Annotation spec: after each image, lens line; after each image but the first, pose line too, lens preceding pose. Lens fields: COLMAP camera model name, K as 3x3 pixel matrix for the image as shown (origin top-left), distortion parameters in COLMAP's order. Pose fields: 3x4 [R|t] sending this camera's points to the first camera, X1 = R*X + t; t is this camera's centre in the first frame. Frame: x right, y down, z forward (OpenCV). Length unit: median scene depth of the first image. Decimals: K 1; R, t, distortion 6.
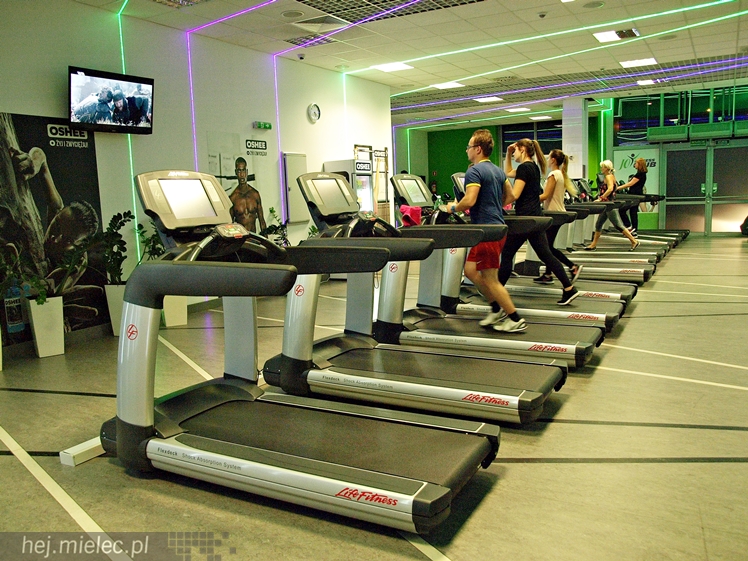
lens RADIAL K [[641.3, 0, 363.3], [0, 641.3, 310.7], [0, 0, 1]] dist [-0.080703, 0.088915]
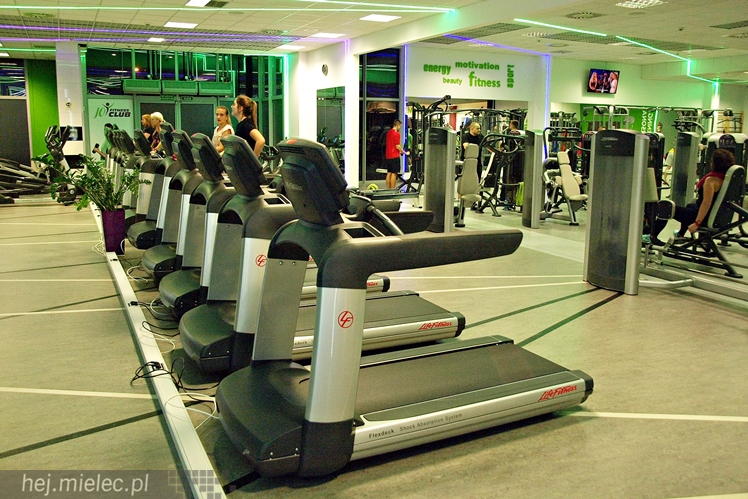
lens RADIAL K [[634.9, 0, 398.8], [0, 634.9, 254.5], [0, 0, 1]] dist [-0.074298, 0.061204]
pose [[0.551133, -0.117942, 0.826040, -0.802008], [0.115578, 0.991208, 0.064411, -0.082227], [-0.826374, 0.059973, 0.559918, 0.318248]]
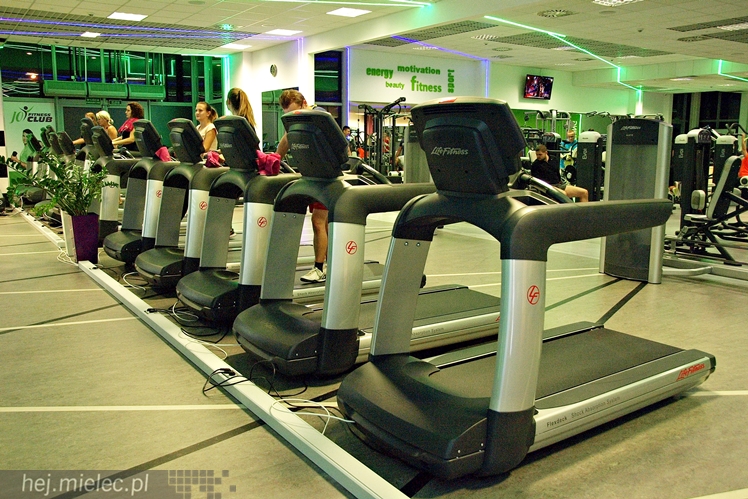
lens RADIAL K [[634.9, 0, 400.7], [0, 634.9, 282.6], [0, 0, 1]] dist [-0.074298, 0.061204]
pose [[0.427381, -0.154854, 0.890711, -0.876777], [0.137183, 0.984921, 0.105410, -0.070864], [-0.893603, 0.077140, 0.442180, 0.598442]]
